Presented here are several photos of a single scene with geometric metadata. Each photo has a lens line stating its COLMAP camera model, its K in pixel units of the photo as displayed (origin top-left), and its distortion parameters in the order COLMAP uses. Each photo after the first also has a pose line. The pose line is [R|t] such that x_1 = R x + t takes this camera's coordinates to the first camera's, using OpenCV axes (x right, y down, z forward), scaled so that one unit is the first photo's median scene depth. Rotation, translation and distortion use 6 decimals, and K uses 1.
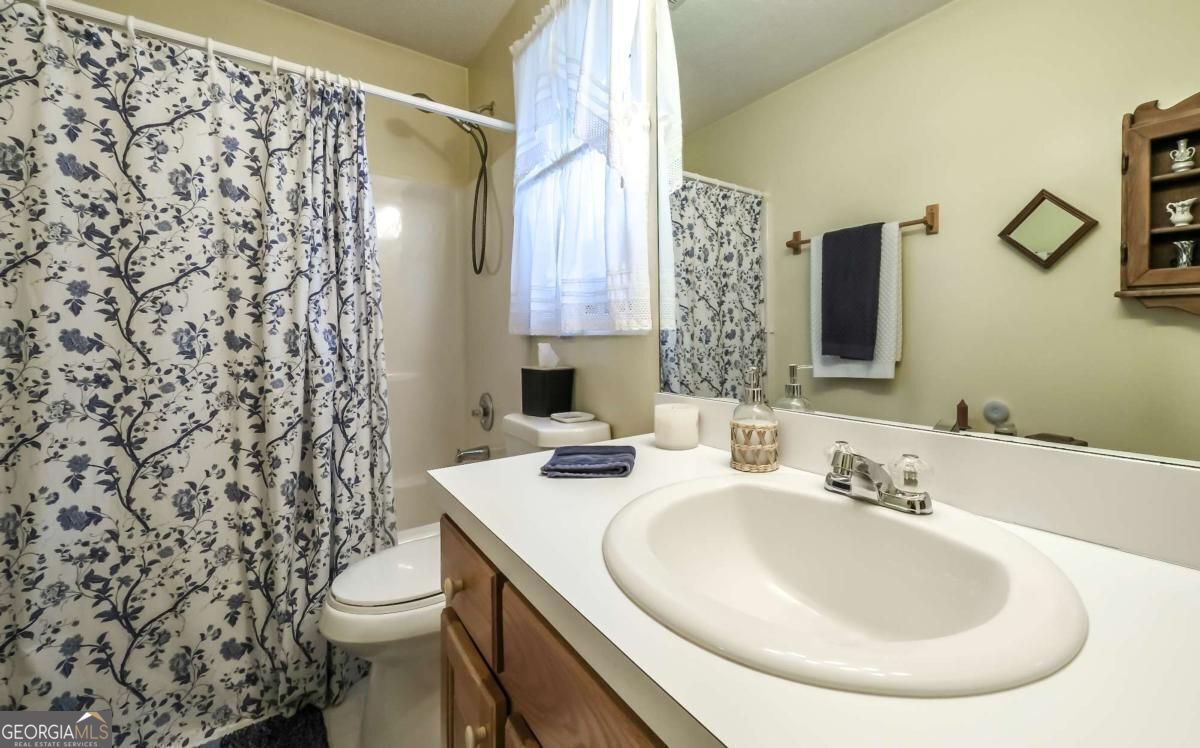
lens RADIAL K [[485.0, 0, 664.2], [0, 485.0, 339.2], [0, 0, 1]] dist [-0.001891, 0.000620]
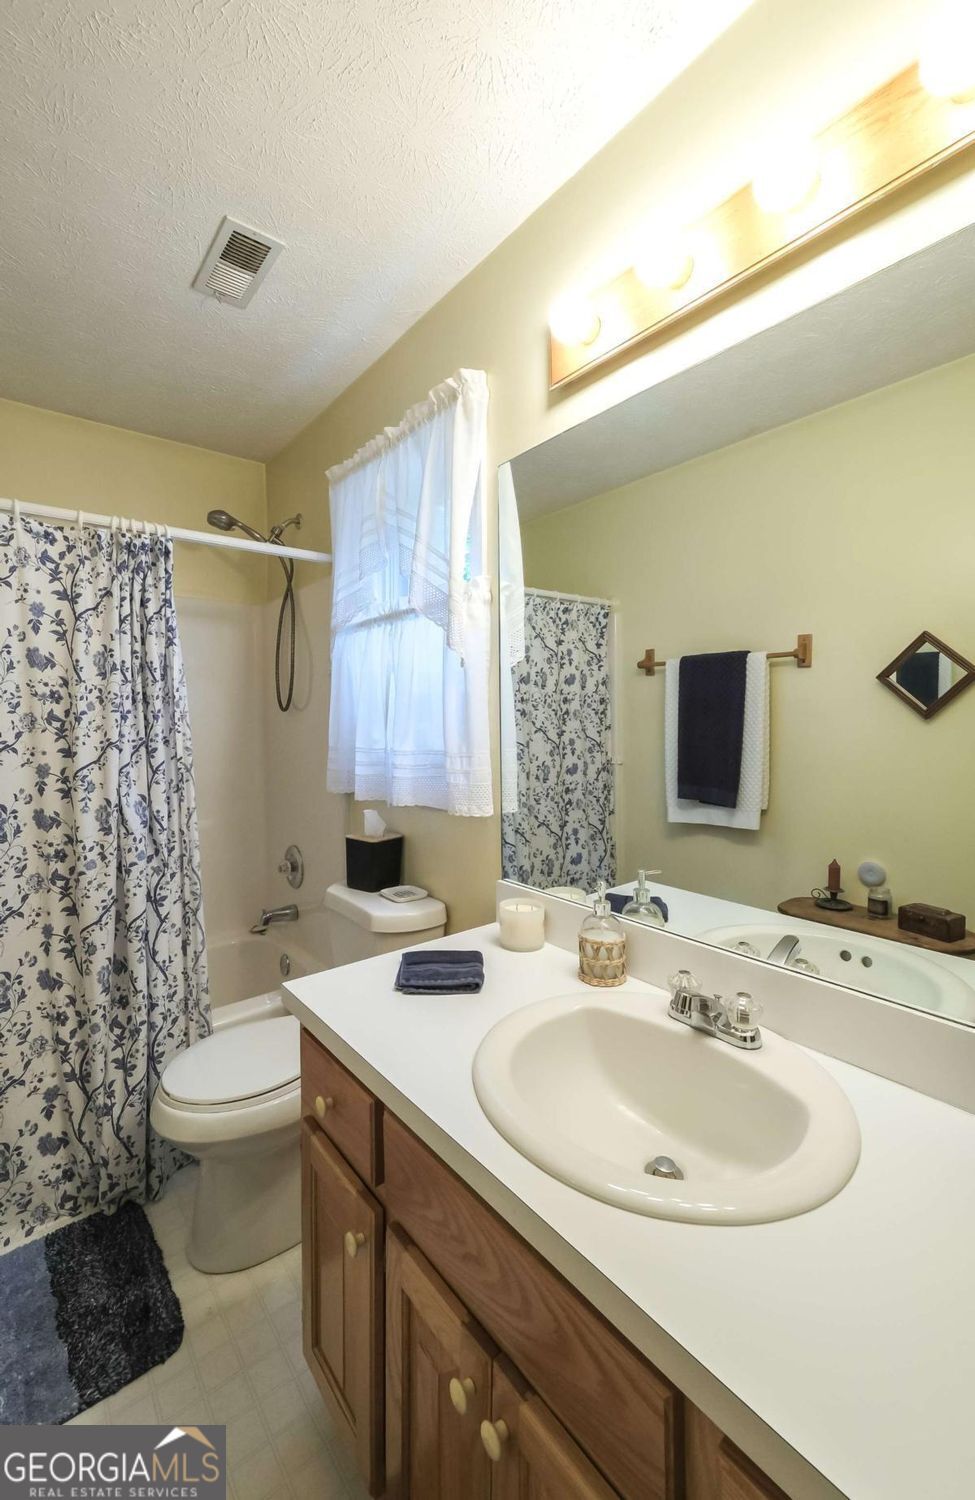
lens RADIAL K [[620.0, 0, 482.7], [0, 620.0, 743.4], [0, 0, 1]] dist [0.003476, 0.000883]
pose [[0.999998, -0.001986, -0.000011, -0.041199], [0.001986, 0.999517, 0.031009, -0.174808], [-0.000051, -0.031009, 0.999519, -0.186448]]
